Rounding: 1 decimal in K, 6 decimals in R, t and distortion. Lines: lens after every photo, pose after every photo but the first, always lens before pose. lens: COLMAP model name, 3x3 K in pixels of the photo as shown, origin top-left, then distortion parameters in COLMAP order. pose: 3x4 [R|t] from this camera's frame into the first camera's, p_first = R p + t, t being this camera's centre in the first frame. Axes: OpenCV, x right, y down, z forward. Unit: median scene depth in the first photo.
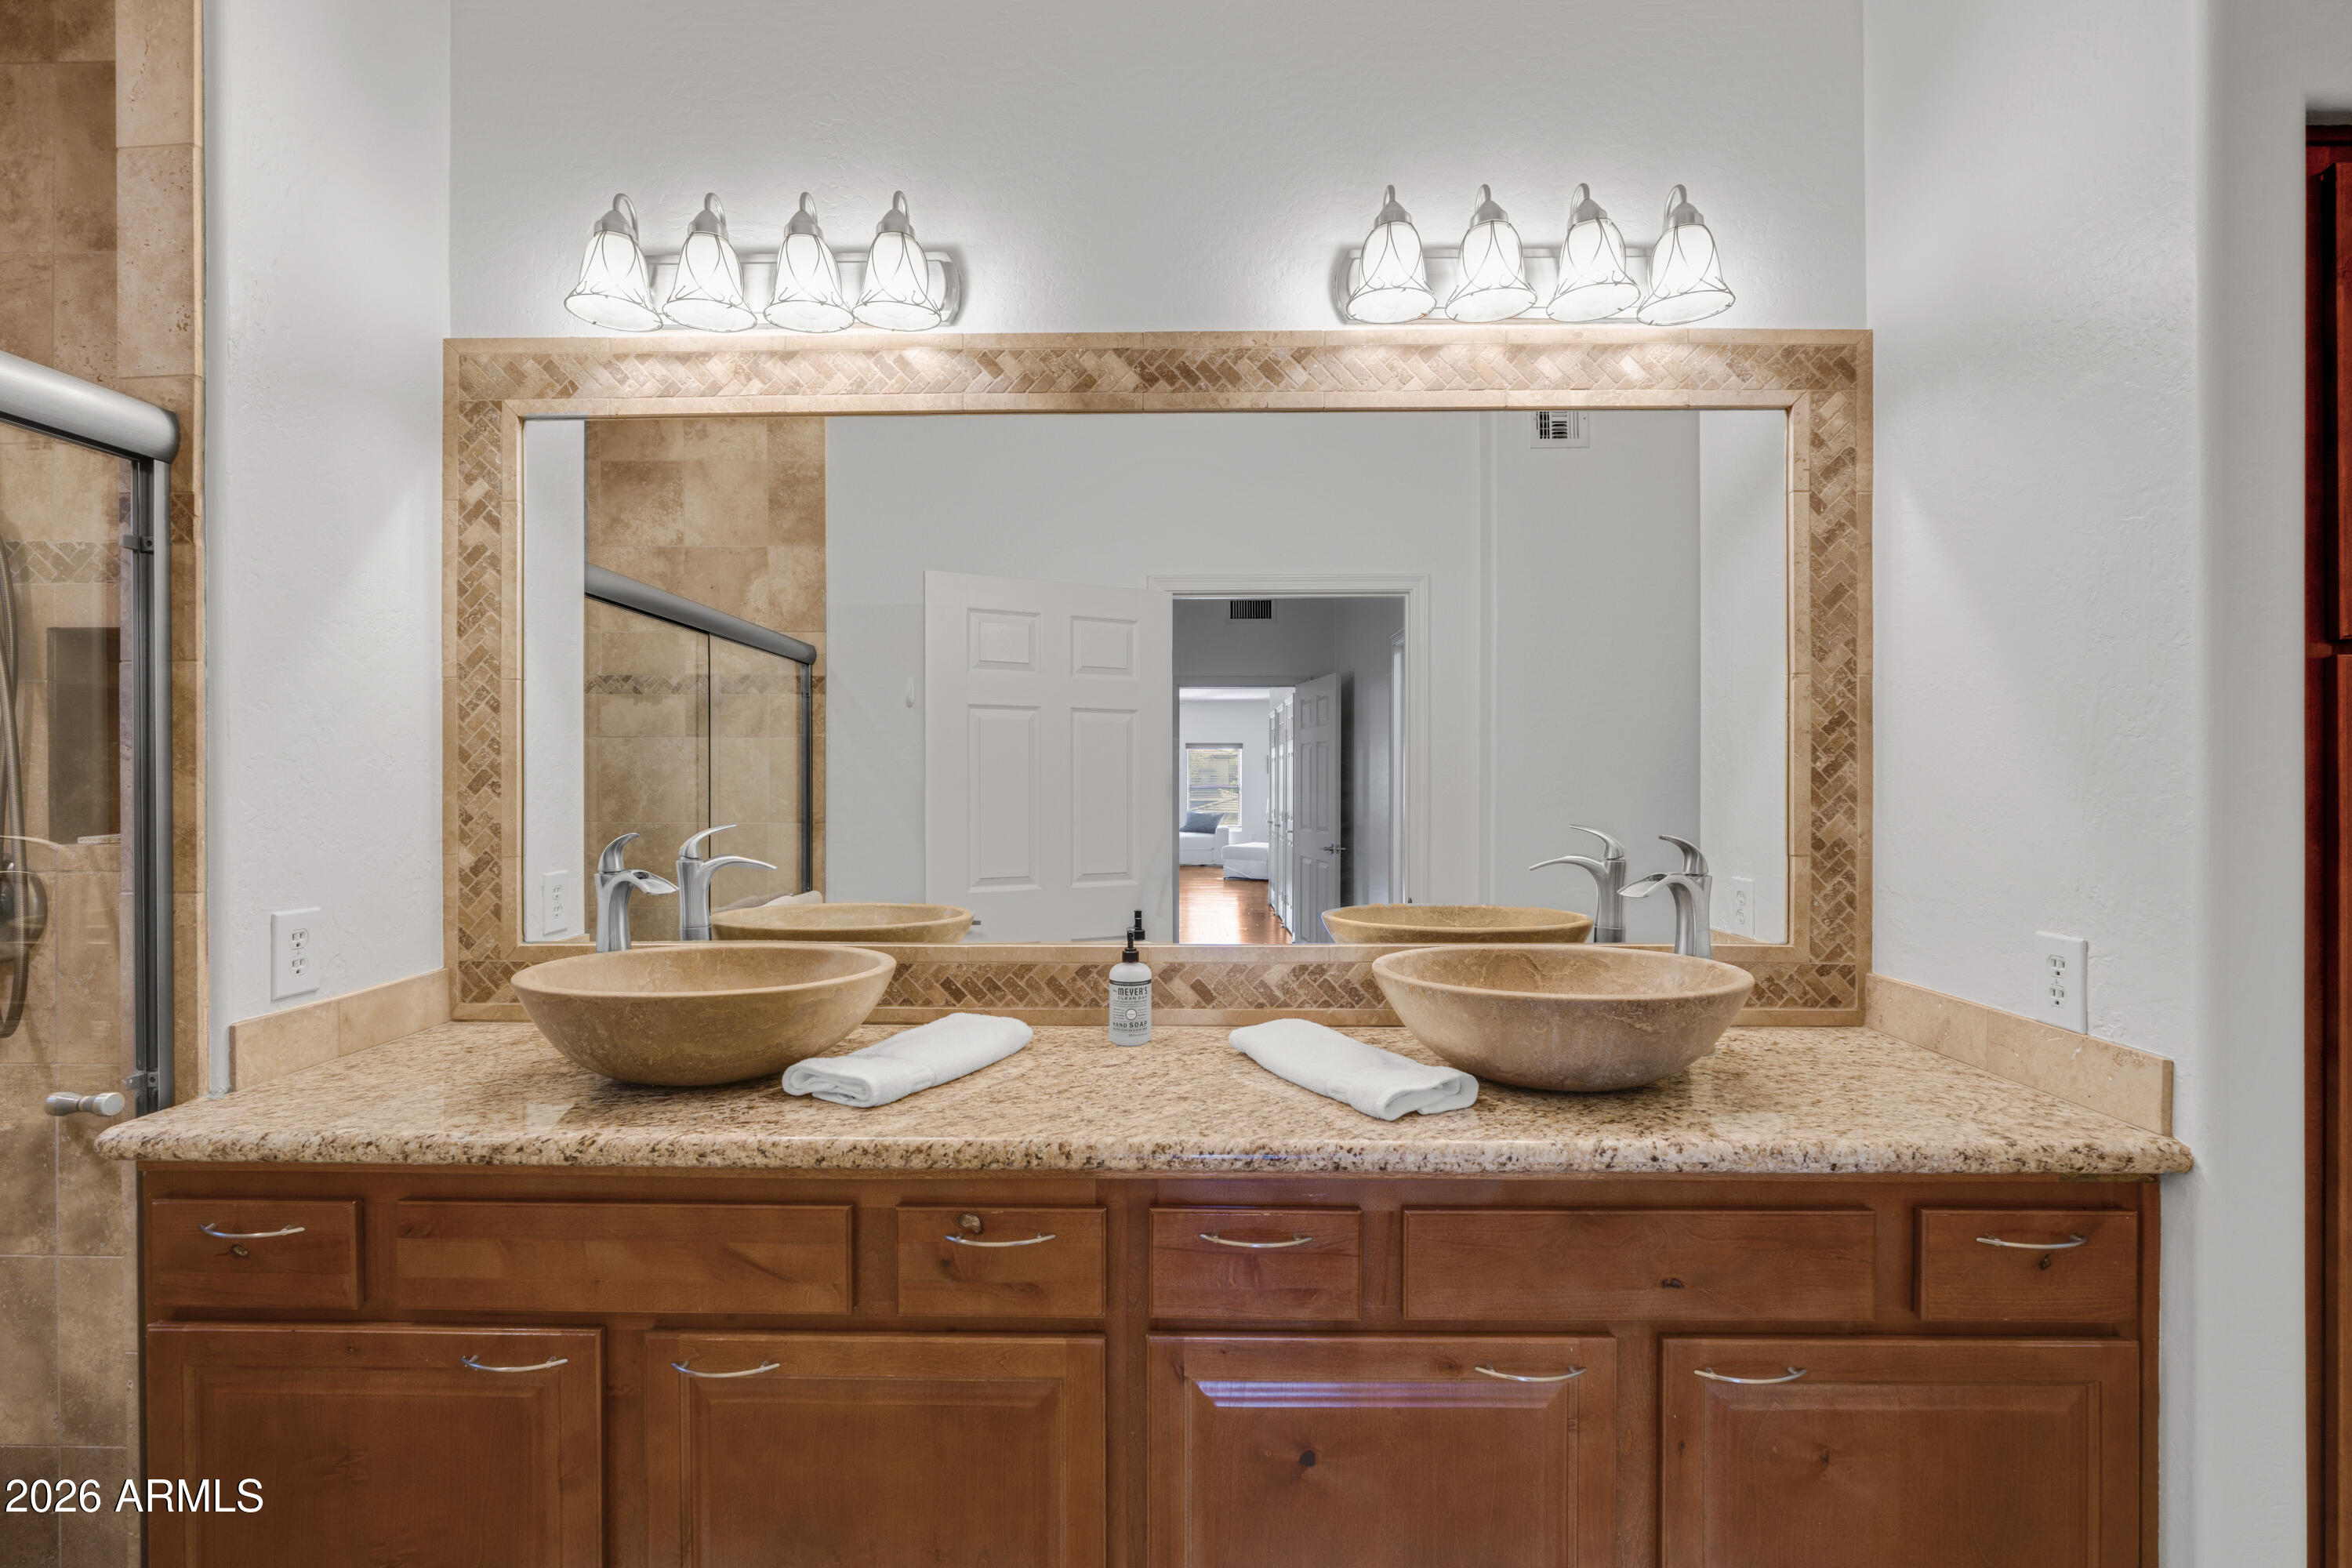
lens RADIAL K [[1037.1, 0, 1176.0], [0, 1037.1, 784.0], [0, 0, 1]] dist [-0.005887, -0.000544]
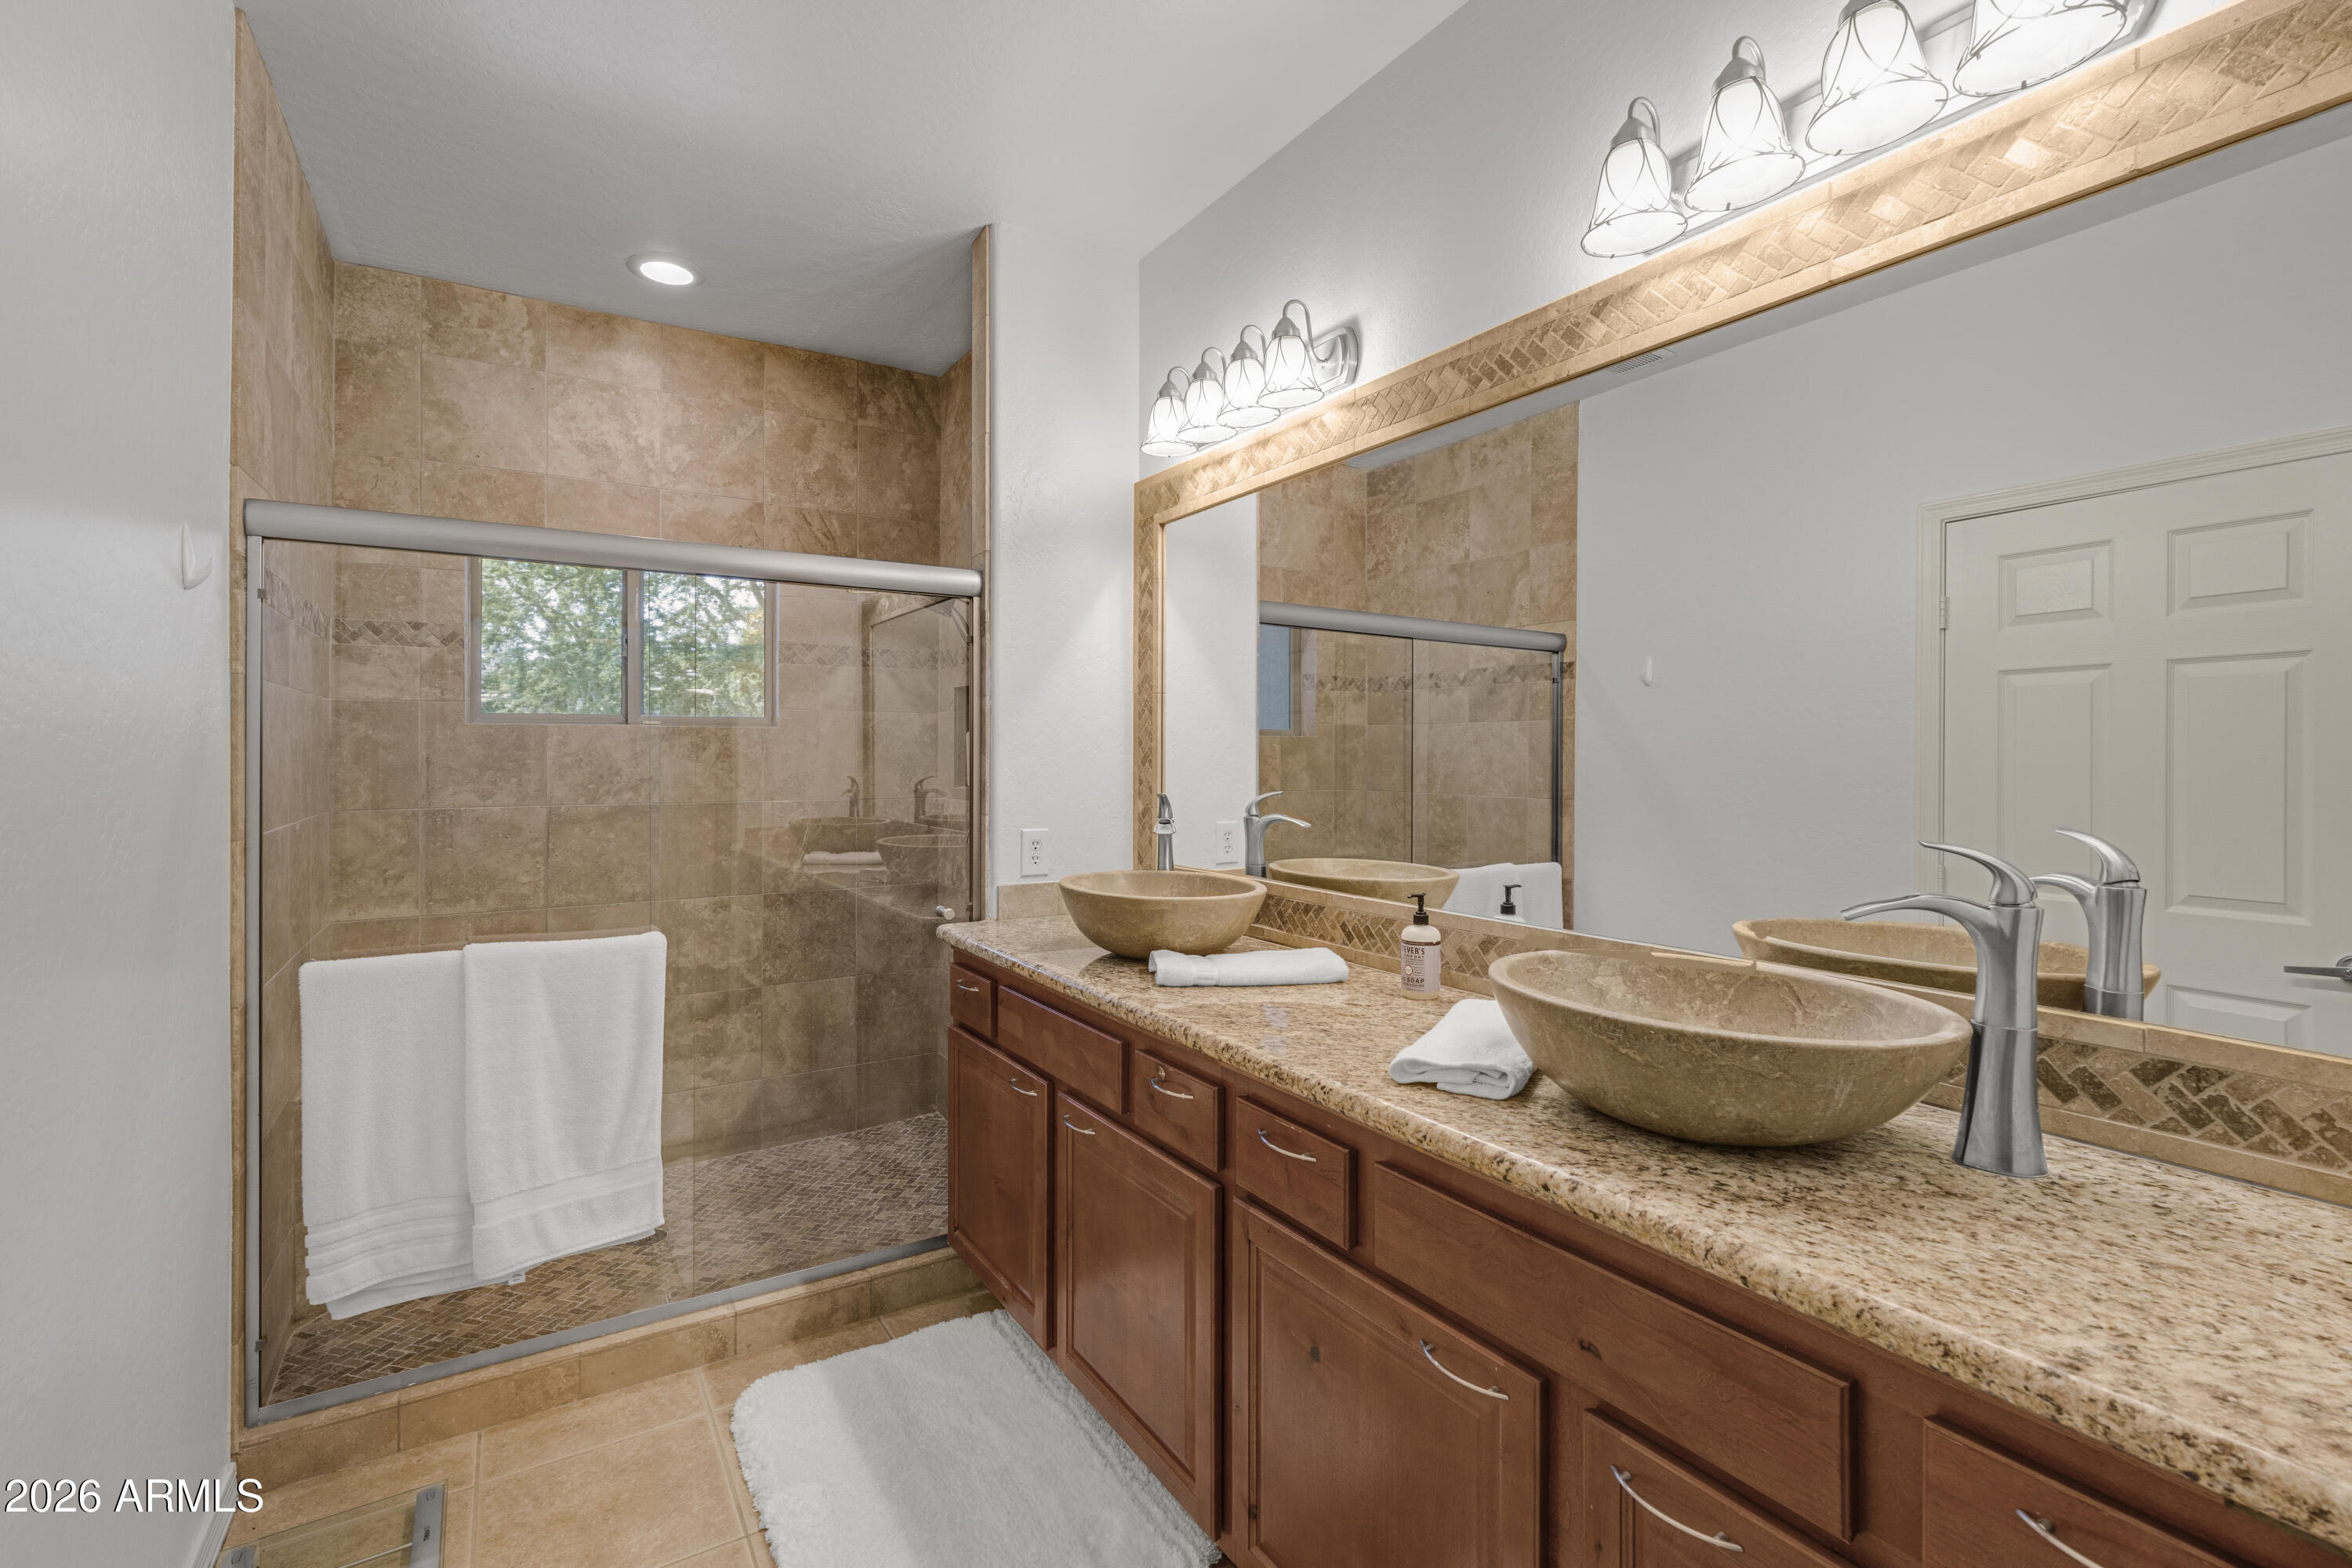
lens RADIAL K [[1036.7, 0, 1192.3], [0, 1036.7, 762.4], [0, 0, 1]] dist [0.003139, 0.000716]
pose [[0.564526, 0.007013, -0.825386, 0.696058], [-0.008479, 0.999960, 0.002697, -0.001575], [0.825372, 0.005476, 0.564563, 0.166788]]
